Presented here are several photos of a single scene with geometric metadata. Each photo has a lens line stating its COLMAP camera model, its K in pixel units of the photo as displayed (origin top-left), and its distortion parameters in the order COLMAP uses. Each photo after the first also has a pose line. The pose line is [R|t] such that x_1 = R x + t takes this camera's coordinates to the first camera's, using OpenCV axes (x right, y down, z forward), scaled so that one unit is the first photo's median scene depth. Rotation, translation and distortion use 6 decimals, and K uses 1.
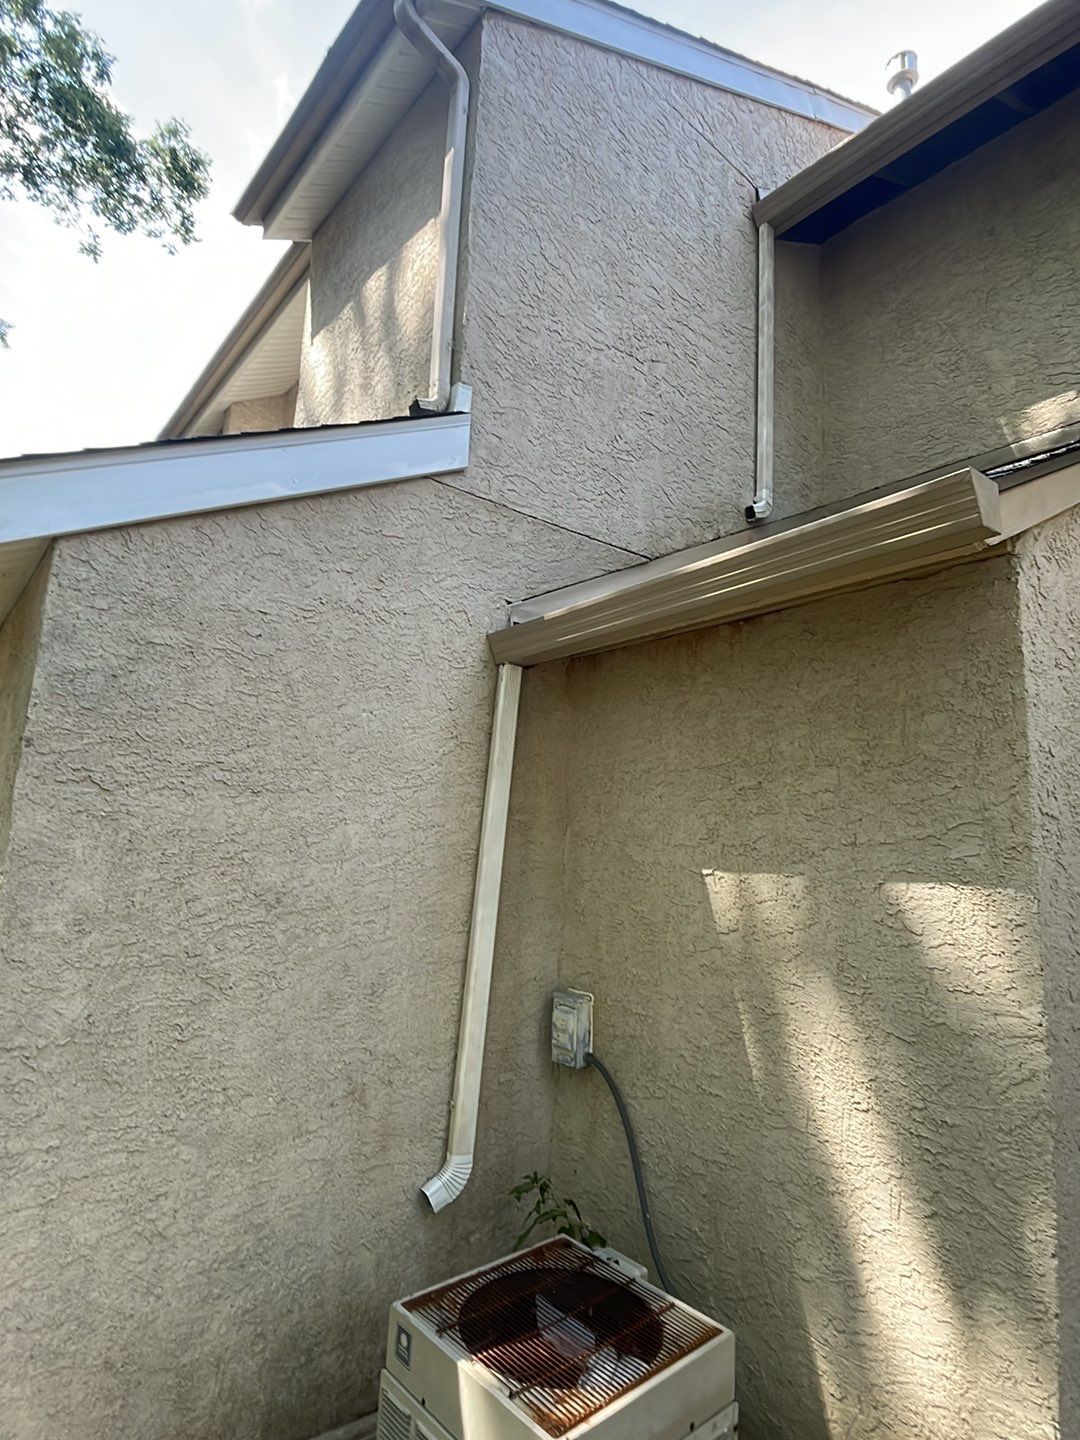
lens RADIAL K [[766.8, 0, 538.4], [0, 766.8, 721.8], [0, 0, 1]] dist [0.023089, -0.023696]
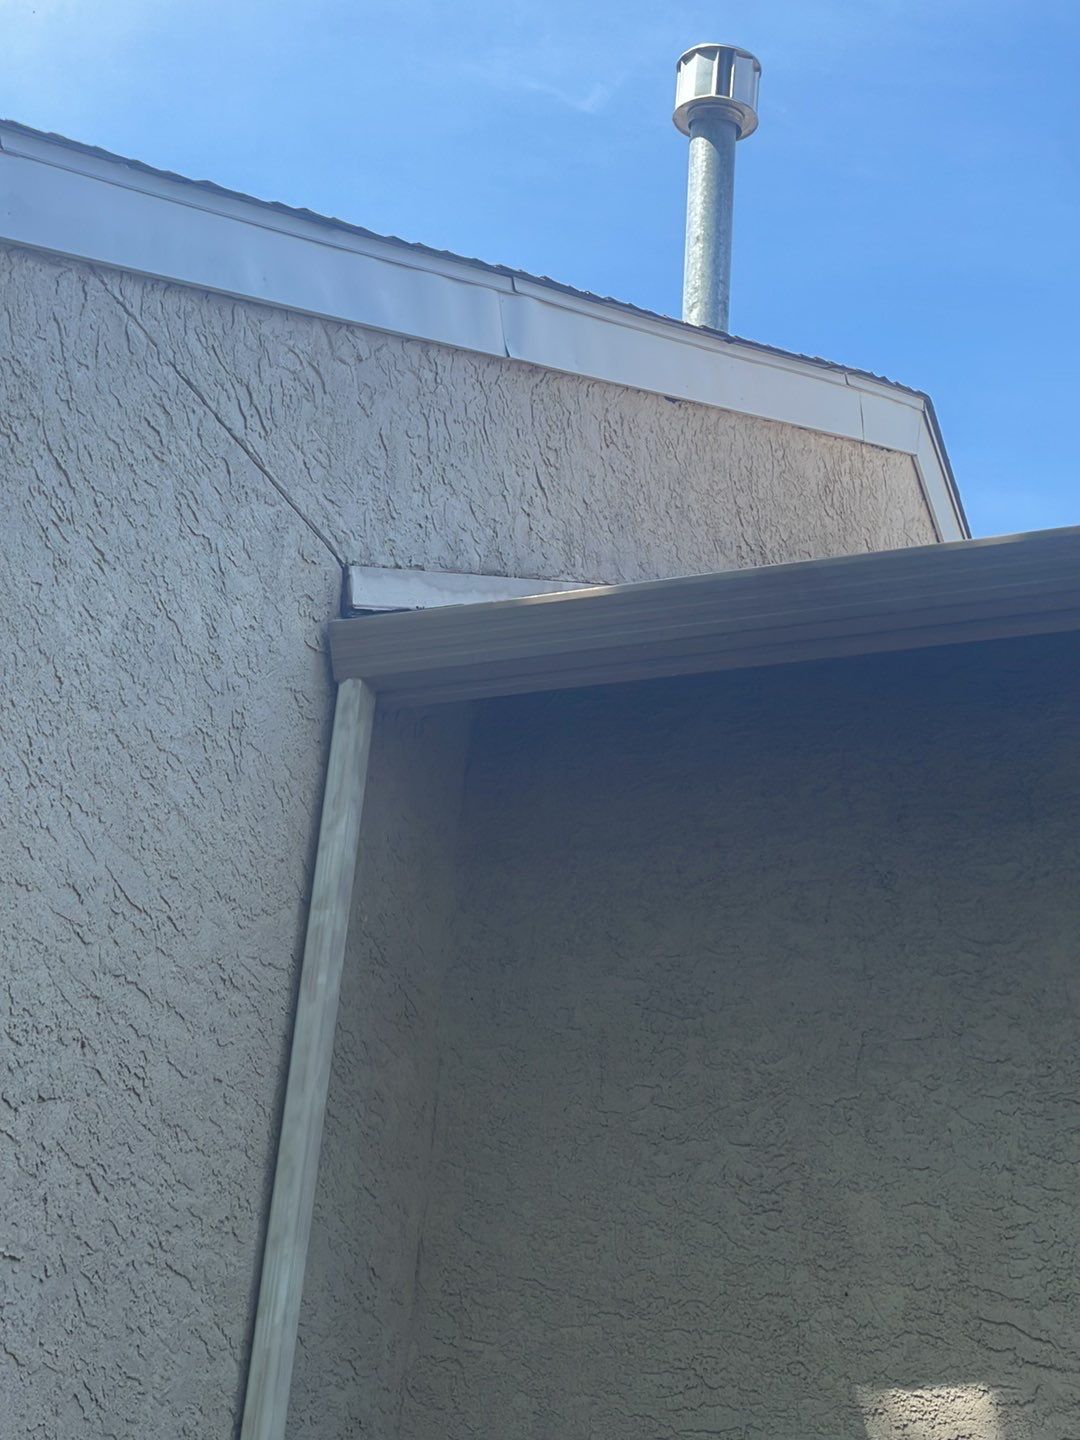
lens RADIAL K [[3461.8, 0, 544.8], [0, 3461.8, 697.1], [0, 0, 1]] dist [0.212206, 0.000000]
pose [[0.880231, 0.240877, 0.408867, -0.402167], [-0.116148, 0.944748, -0.306531, -0.213198], [-0.460113, 0.222329, 0.859573, -0.598452]]
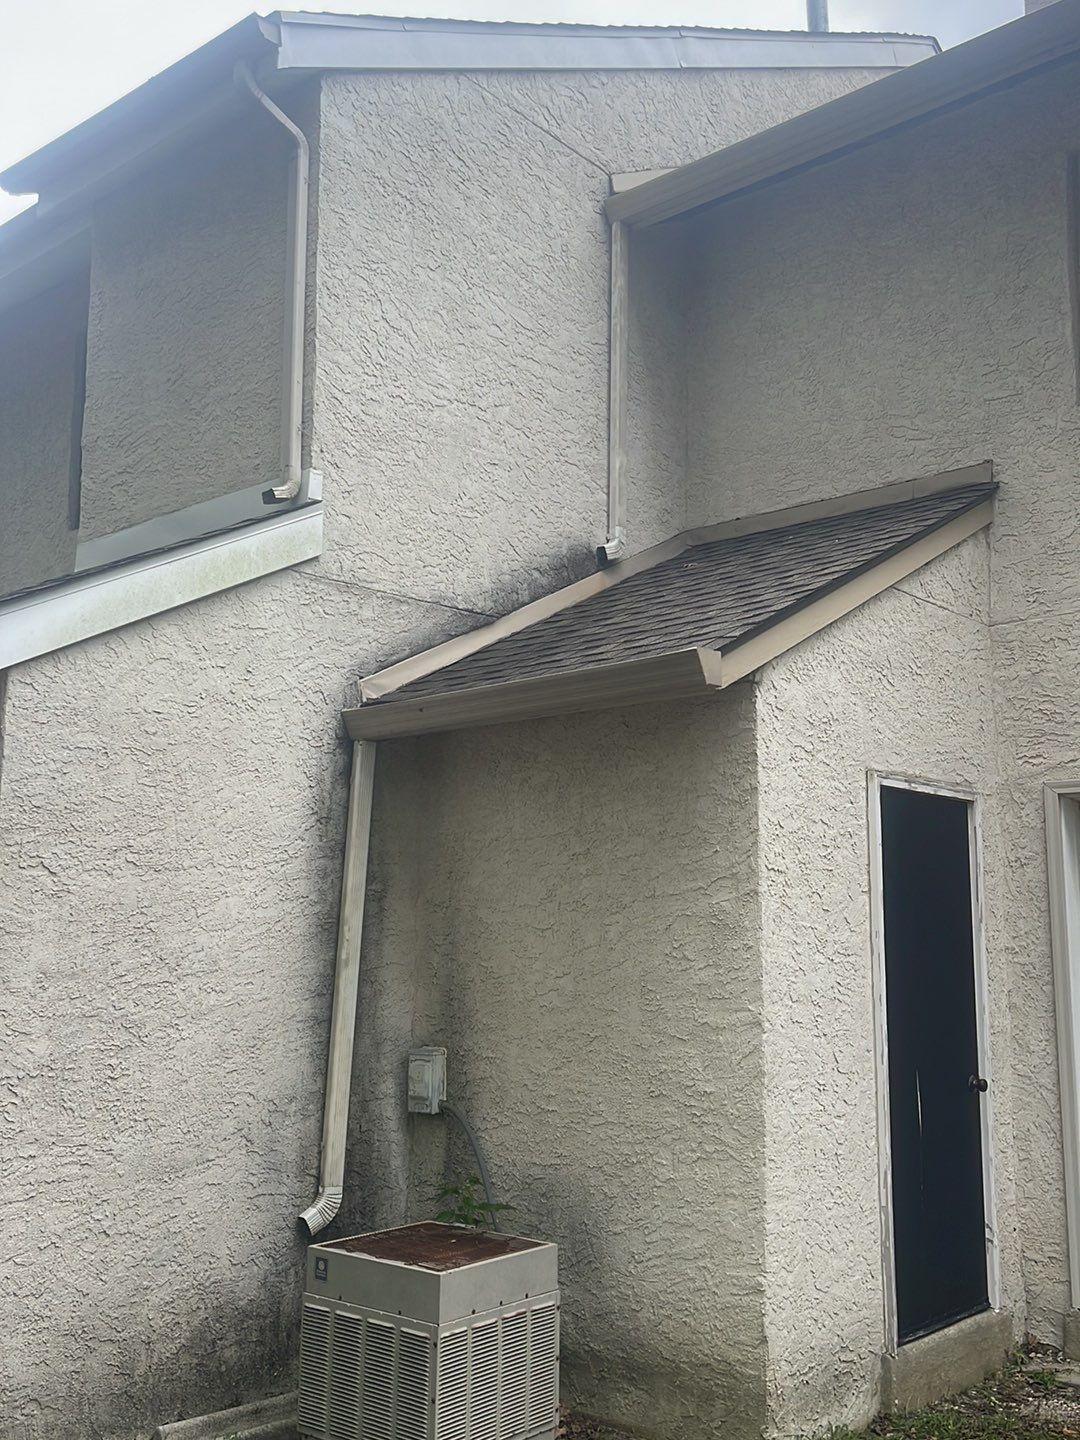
lens RADIAL K [[1407.4, 0, 550.8], [0, 1407.4, 734.8], [0, 0, 1]] dist [0.041267, 0.000000]
pose [[0.984215, -0.012430, 0.176537, -0.115929], [0.009941, 0.999838, 0.014975, -0.100745], [-0.176695, -0.012984, 0.984180, -0.869155]]
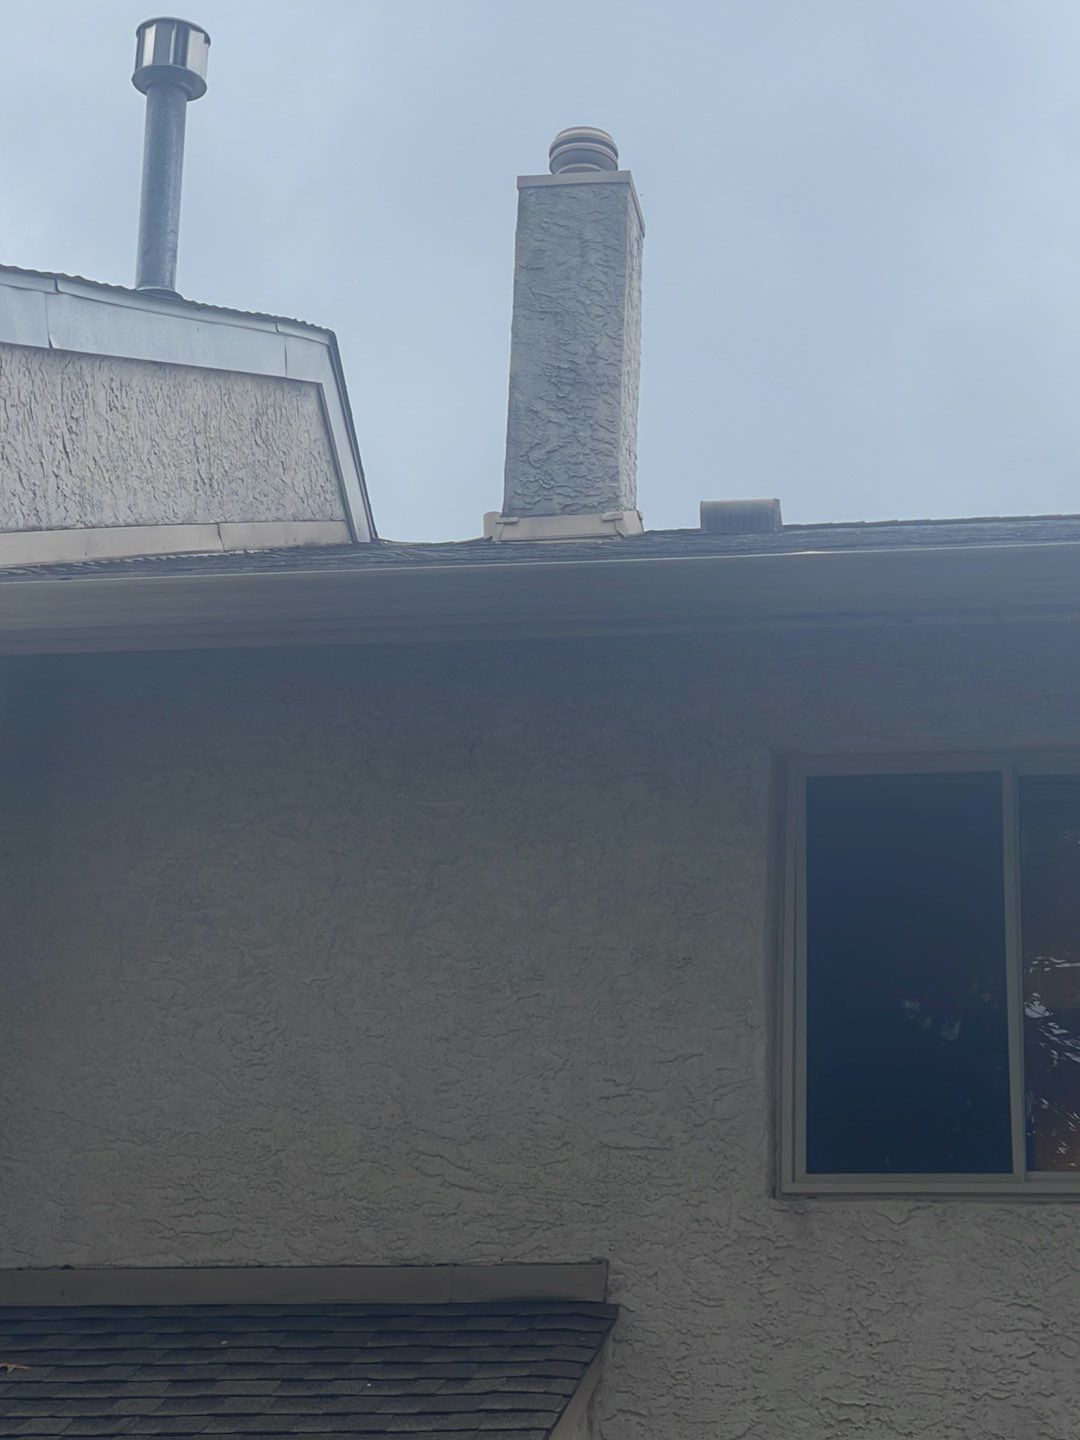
lens RADIAL K [[3461.8, 0, 553.0], [0, 3461.8, 707.7], [0, 0, 1]] dist [0.212206, 0.000000]
pose [[0.750063, 0.248343, 0.612970, -0.932526], [-0.107674, 0.960311, -0.257311, -0.173825], [-0.652543, 0.126998, 0.747033, -1.014208]]
